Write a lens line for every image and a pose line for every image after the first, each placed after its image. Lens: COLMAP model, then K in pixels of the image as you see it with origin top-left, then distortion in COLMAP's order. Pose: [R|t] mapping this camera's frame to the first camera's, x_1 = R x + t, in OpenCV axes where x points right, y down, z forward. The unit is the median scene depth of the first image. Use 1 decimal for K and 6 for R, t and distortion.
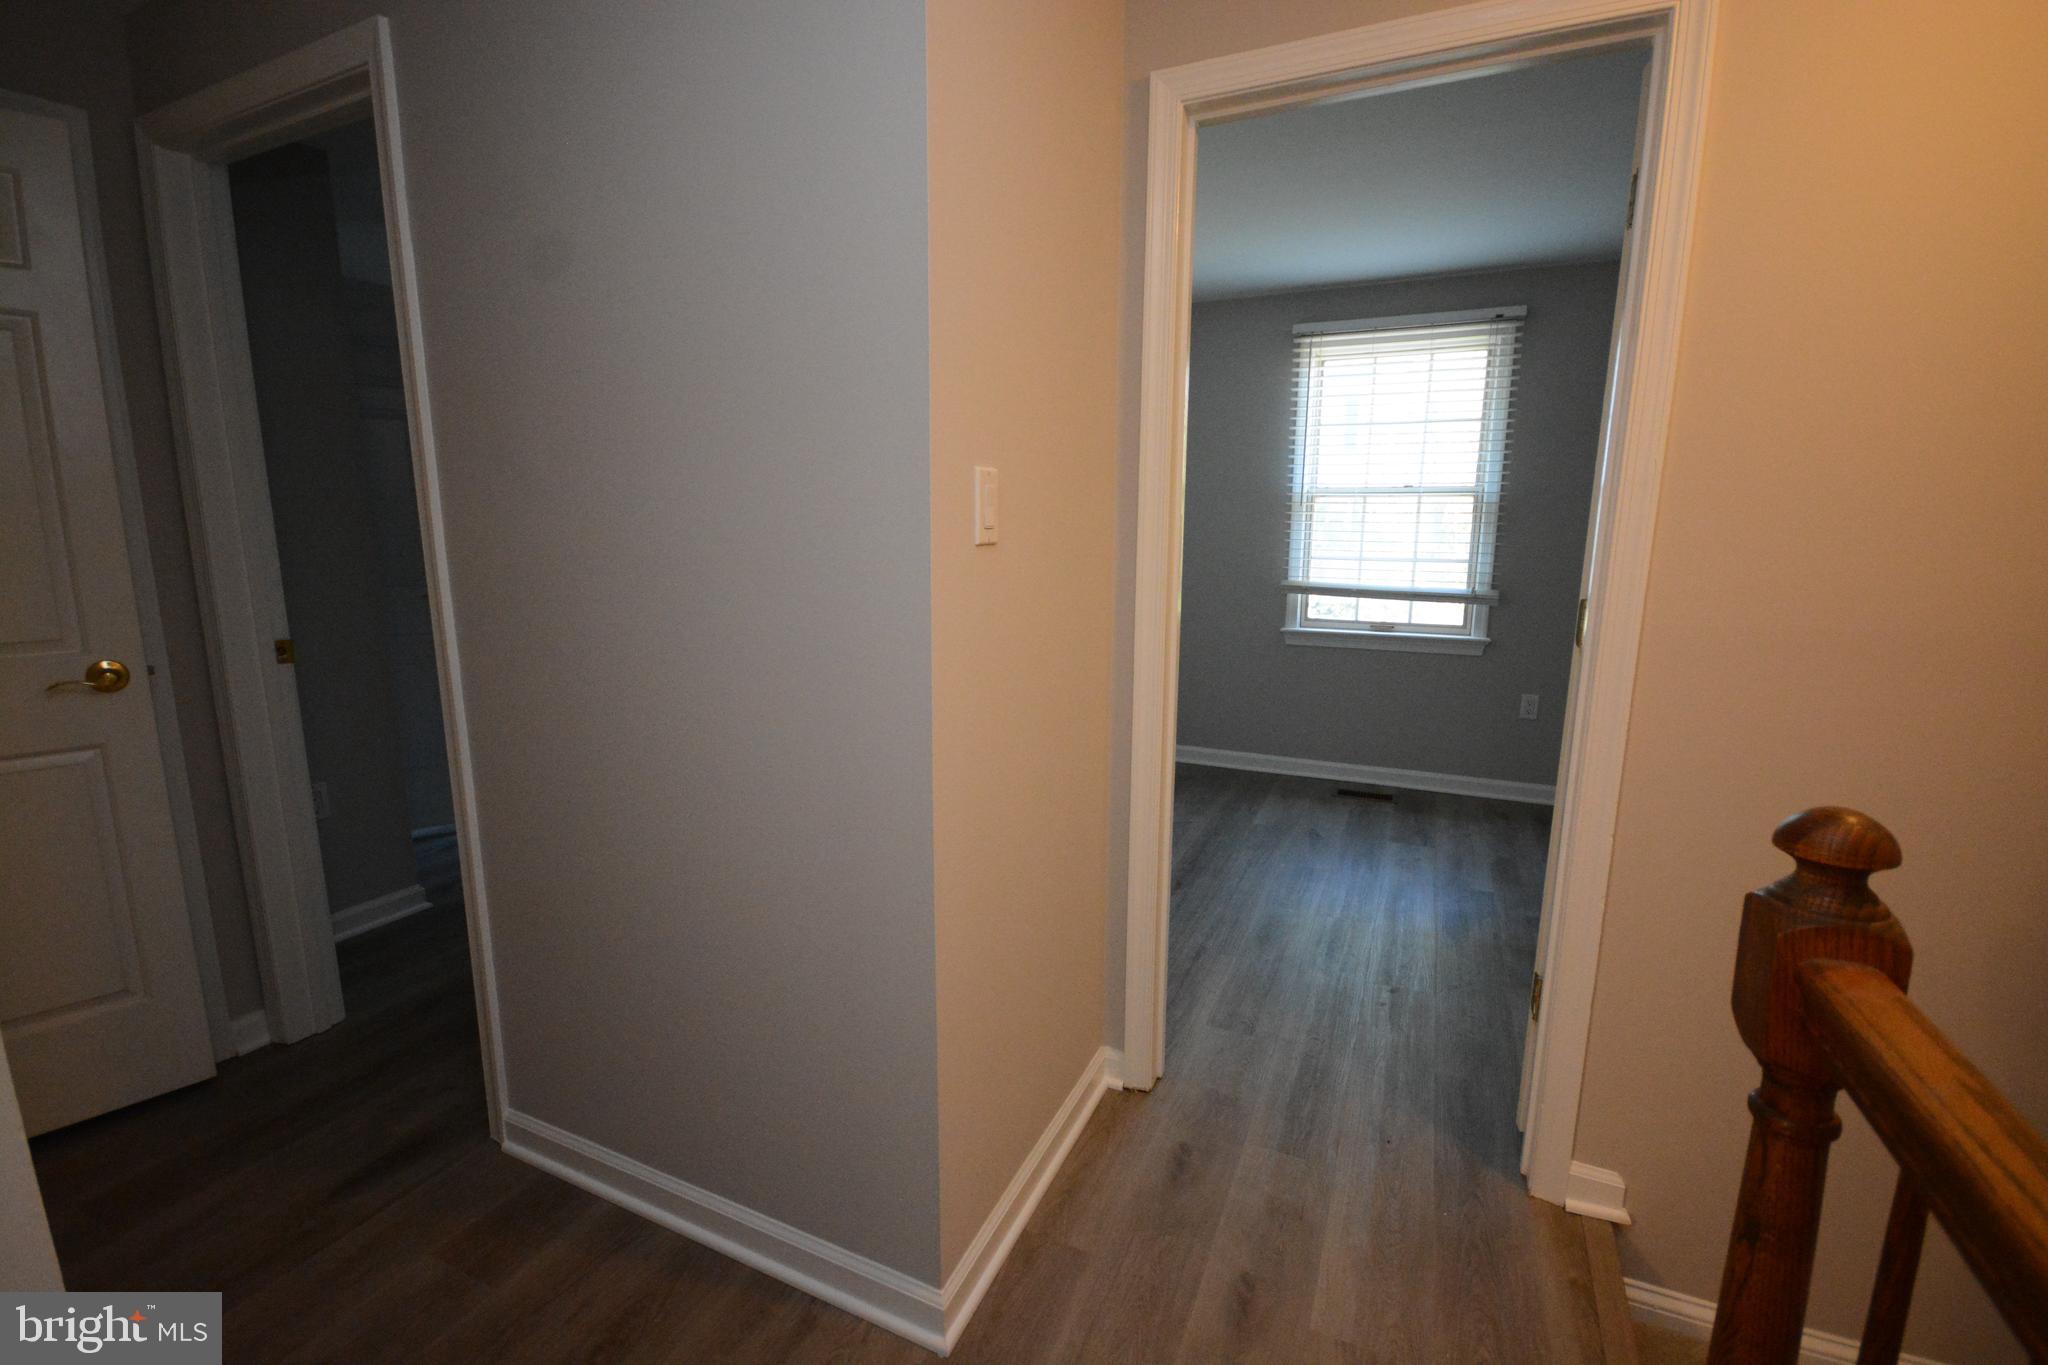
lens RADIAL K [[891.5, 0, 1011.5], [0, 891.5, 678.5], [0, 0, 1]] dist [-0.010742, -0.000110]
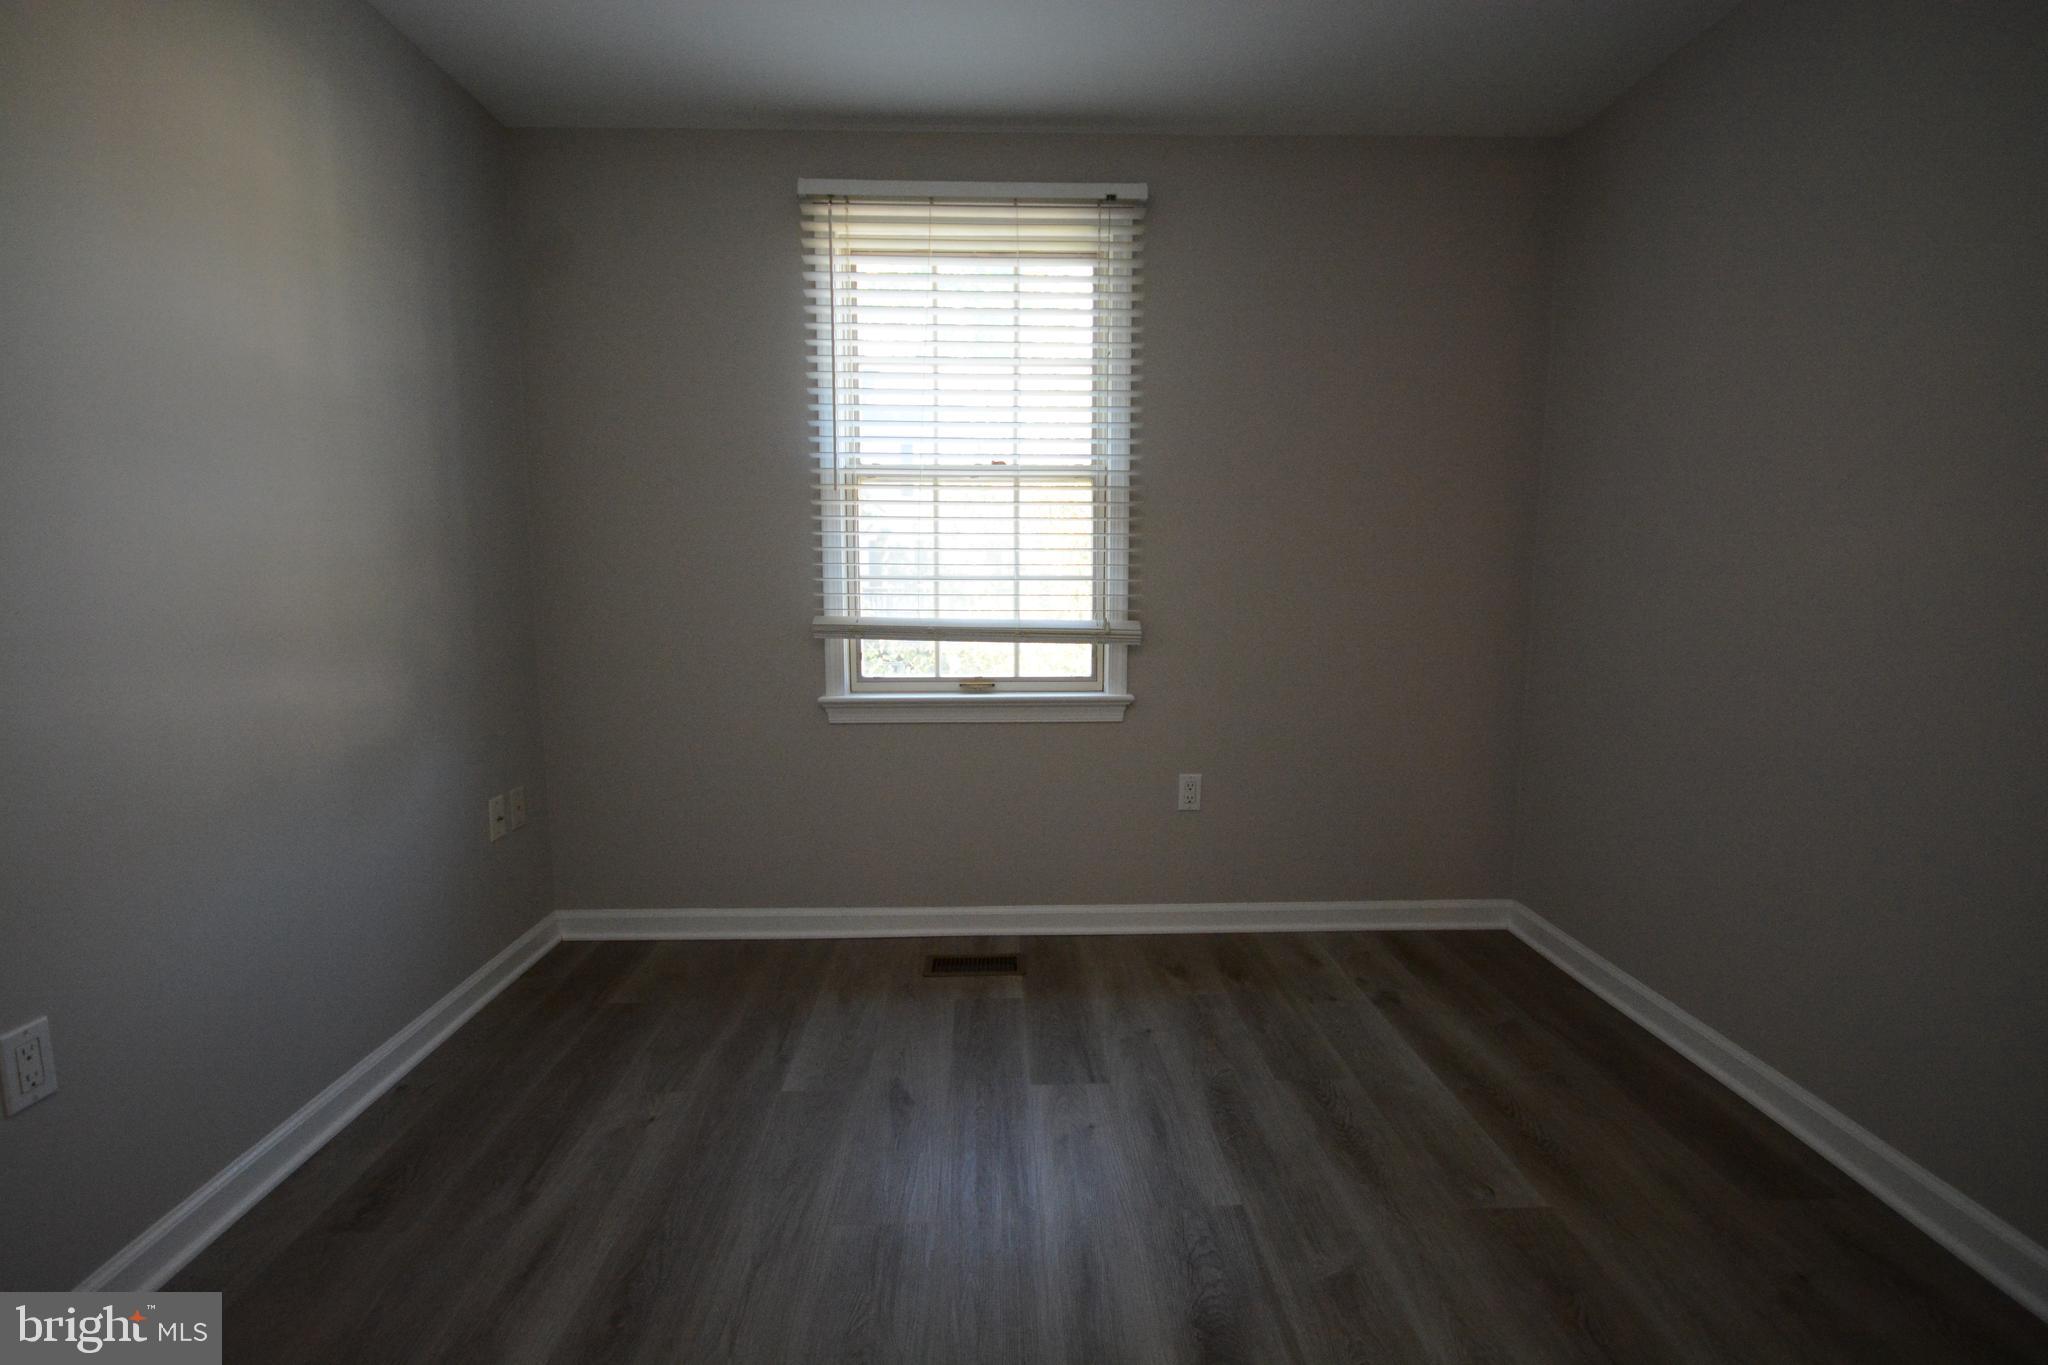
lens RADIAL K [[891.5, 0, 1022.4], [0, 891.5, 682.1], [0, 0, 1]] dist [-0.010742, -0.000110]
pose [[0.888243, -0.057106, 0.455810, 0.163993], [0.083675, 0.995757, -0.038306, -0.034783], [-0.451688, 0.072165, 0.889252, 0.441064]]
